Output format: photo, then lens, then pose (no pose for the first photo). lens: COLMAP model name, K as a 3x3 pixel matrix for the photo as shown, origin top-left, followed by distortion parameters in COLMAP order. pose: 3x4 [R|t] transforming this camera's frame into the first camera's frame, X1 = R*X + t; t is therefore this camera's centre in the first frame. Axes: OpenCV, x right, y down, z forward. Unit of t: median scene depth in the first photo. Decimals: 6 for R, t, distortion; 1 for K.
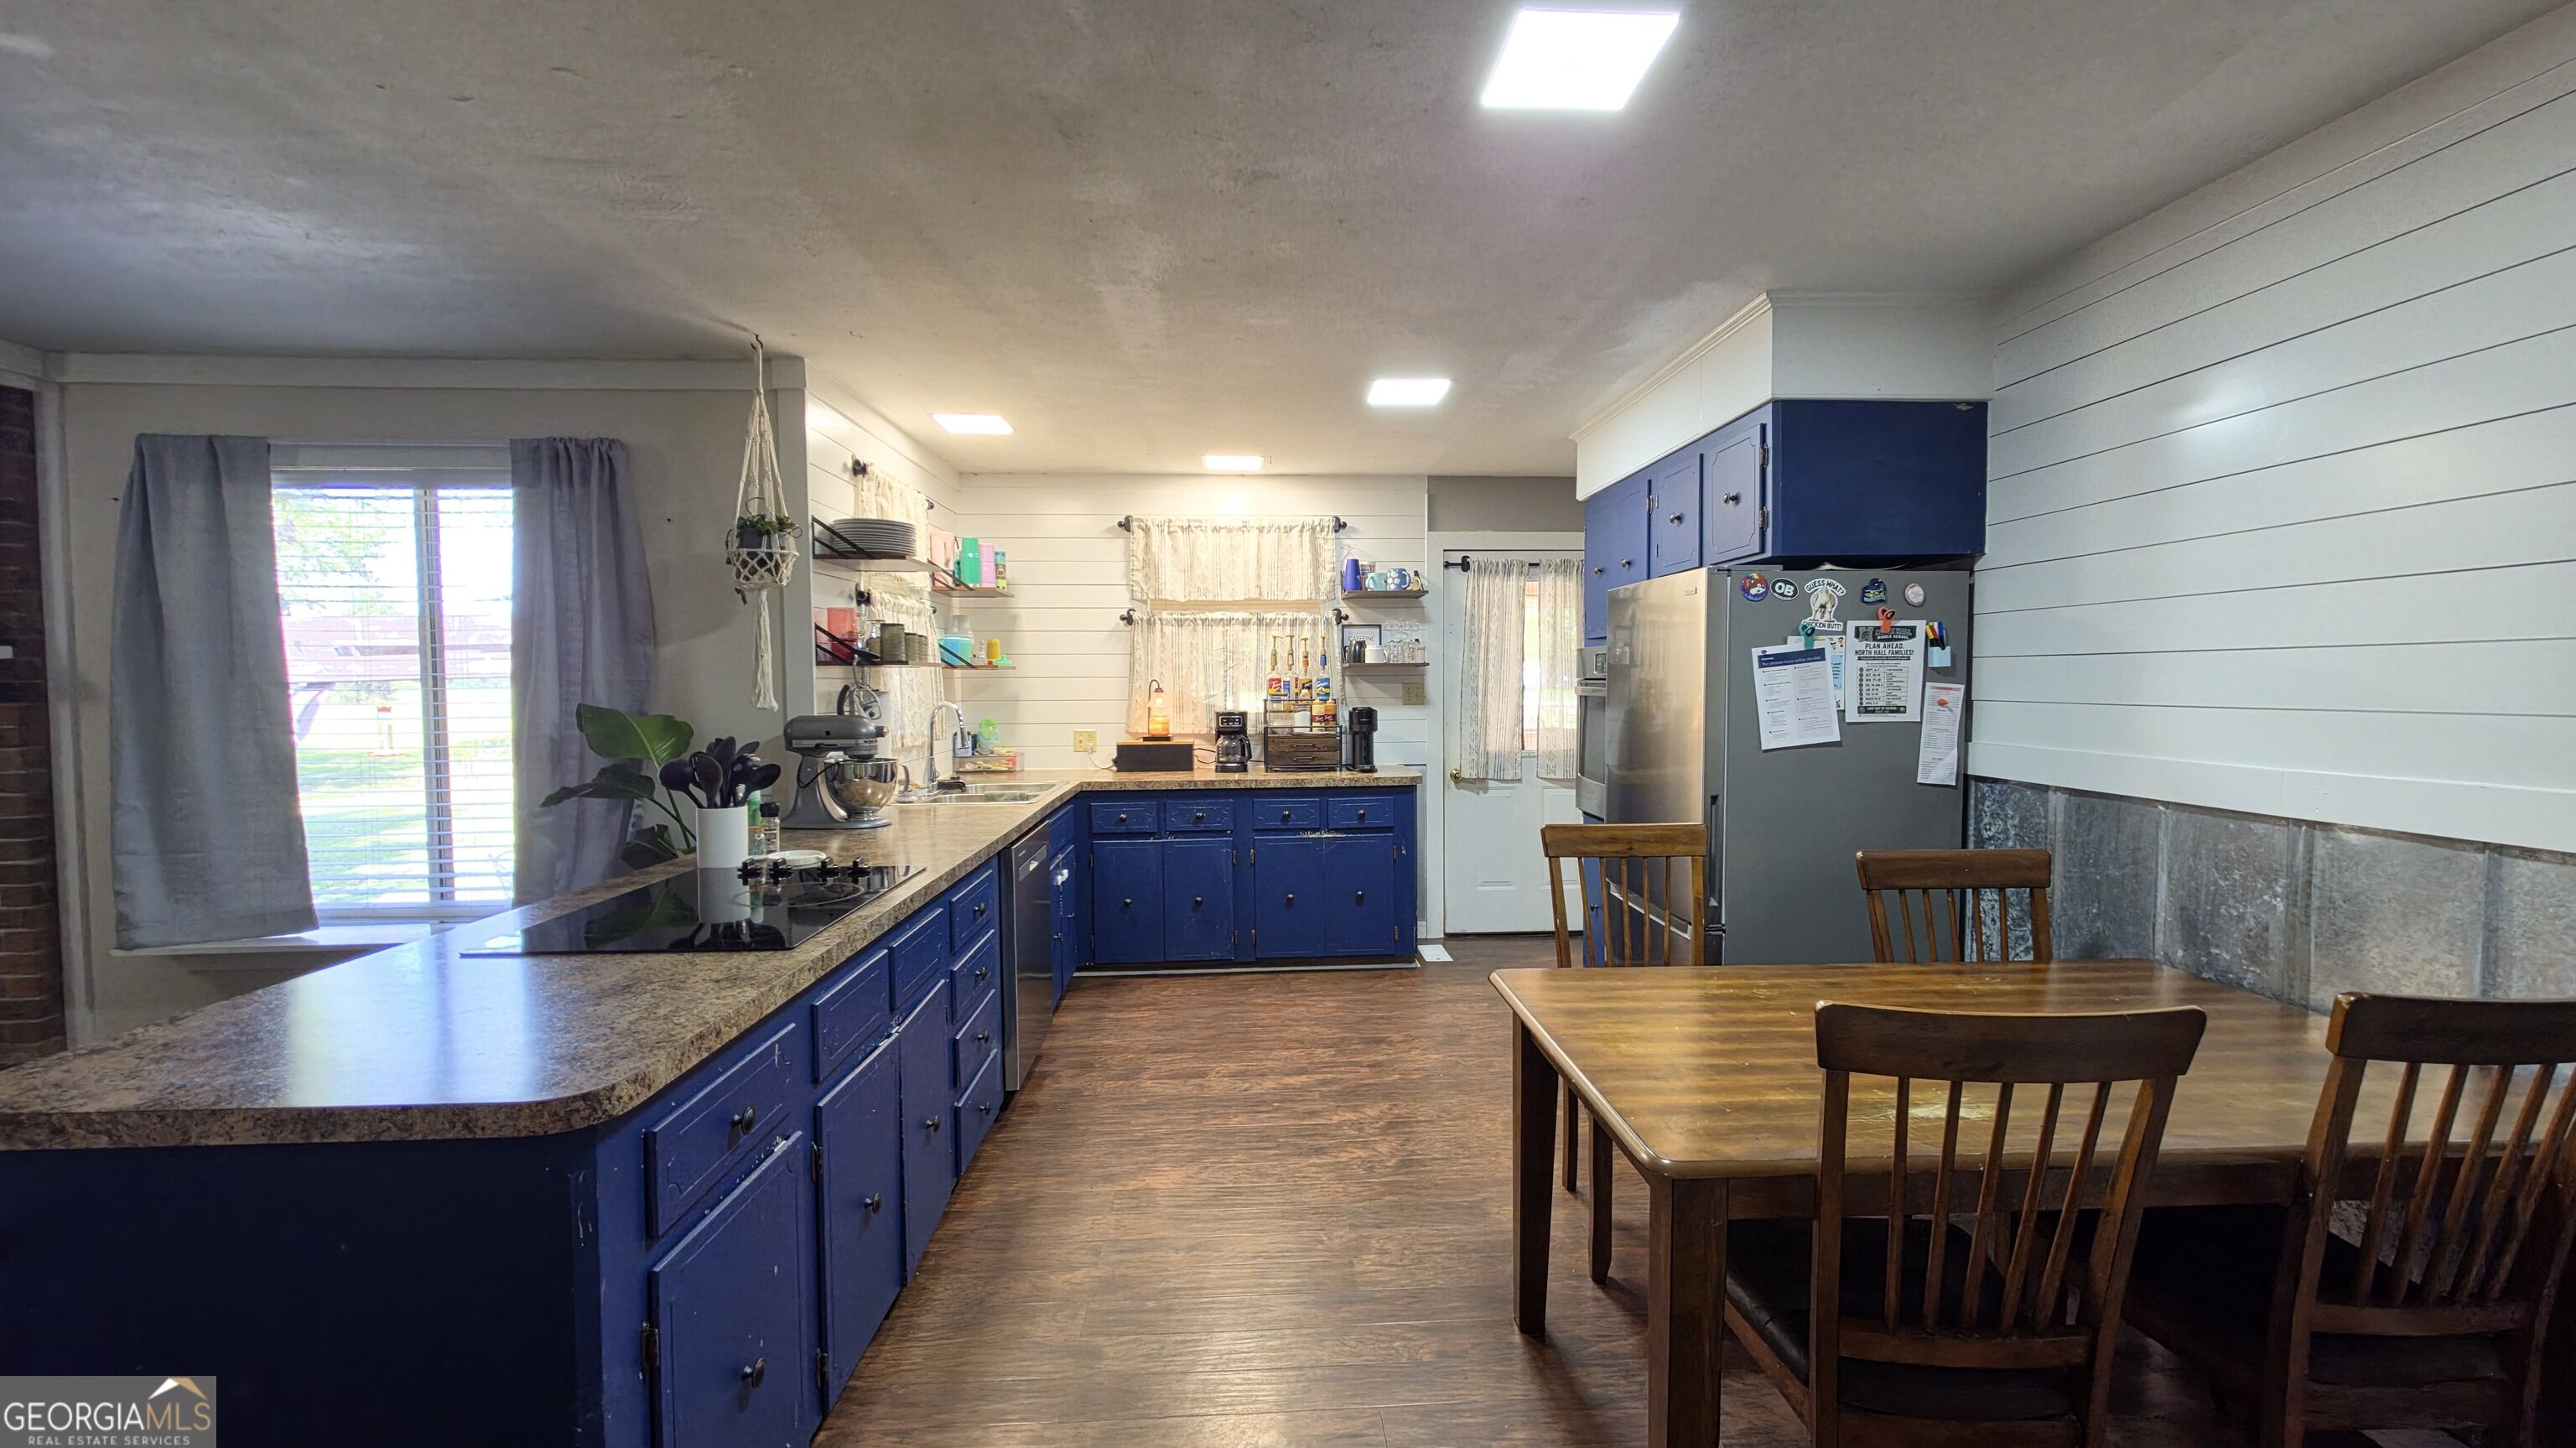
lens RADIAL K [[1025.6, 0, 1303.7], [0, 1025.6, 724.2], [0, 0, 1]] dist [-0.003418, -0.000566]
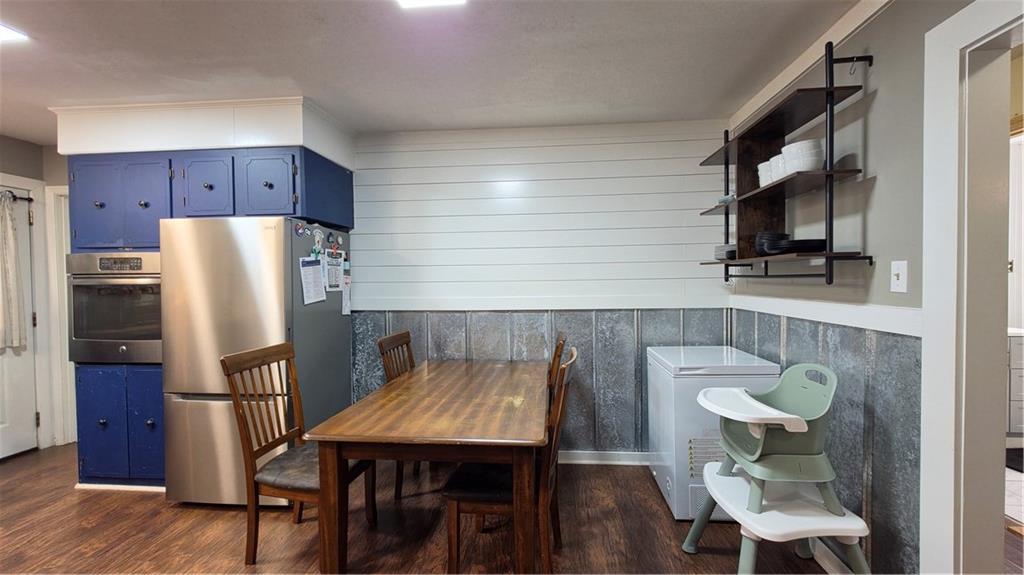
lens RADIAL K [[407.7, 0, 518.3], [0, 407.7, 289.6], [0, 0, 1]] dist [-0.003418, -0.000566]
pose [[0.144578, -0.015810, 0.989367, -0.340984], [0.052313, 0.998596, 0.008313, 0.009175], [-0.988110, 0.050555, 0.145202, 0.424983]]
